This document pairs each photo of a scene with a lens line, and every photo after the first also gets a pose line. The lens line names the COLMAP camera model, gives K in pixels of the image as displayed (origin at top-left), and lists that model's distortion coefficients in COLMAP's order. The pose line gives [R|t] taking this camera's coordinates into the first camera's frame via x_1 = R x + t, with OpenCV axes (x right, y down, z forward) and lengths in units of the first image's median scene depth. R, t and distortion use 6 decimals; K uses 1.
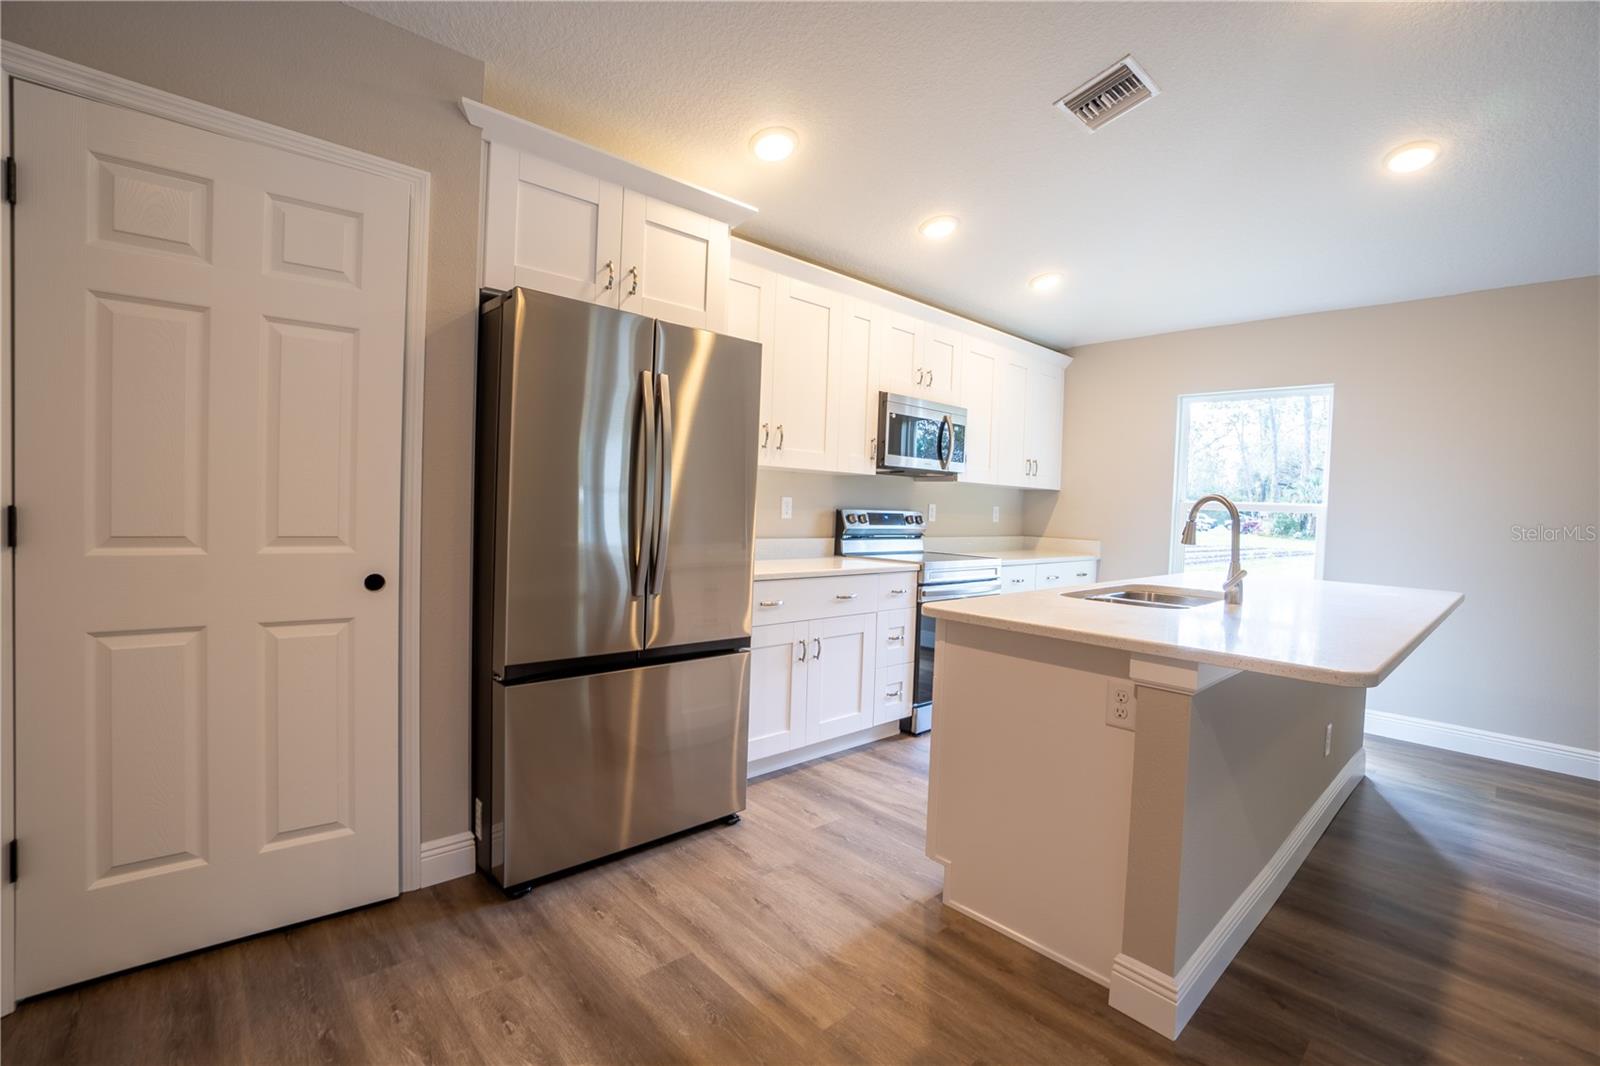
lens RADIAL K [[704.0, 0, 792.4], [0, 704.0, 526.3], [0, 0, 1]] dist [-0.063956, 0.022793]
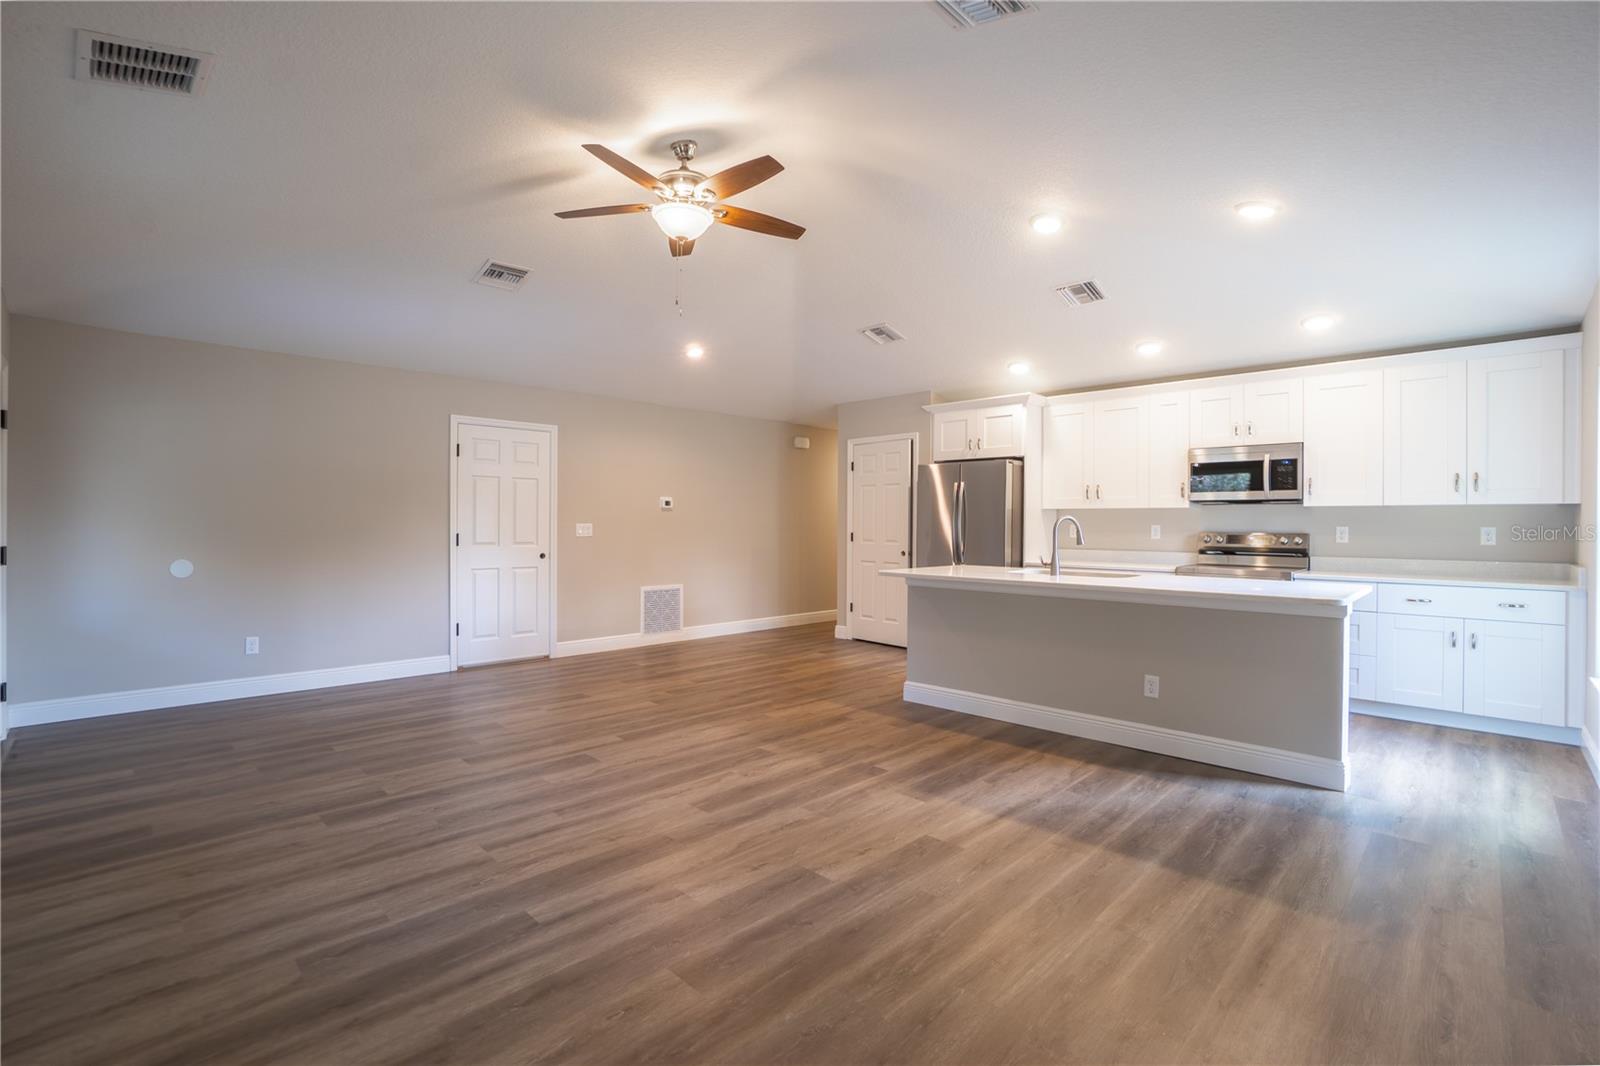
lens RADIAL K [[723.5, 0, 822.2], [0, 723.5, 529.3], [0, 0, 1]] dist [-0.068412, 0.024939]
pose [[0.086495, -0.026022, -0.995912, 2.443670], [-0.033658, 0.999012, -0.029026, 0.062753], [0.995684, 0.036031, 0.085534, 0.214029]]
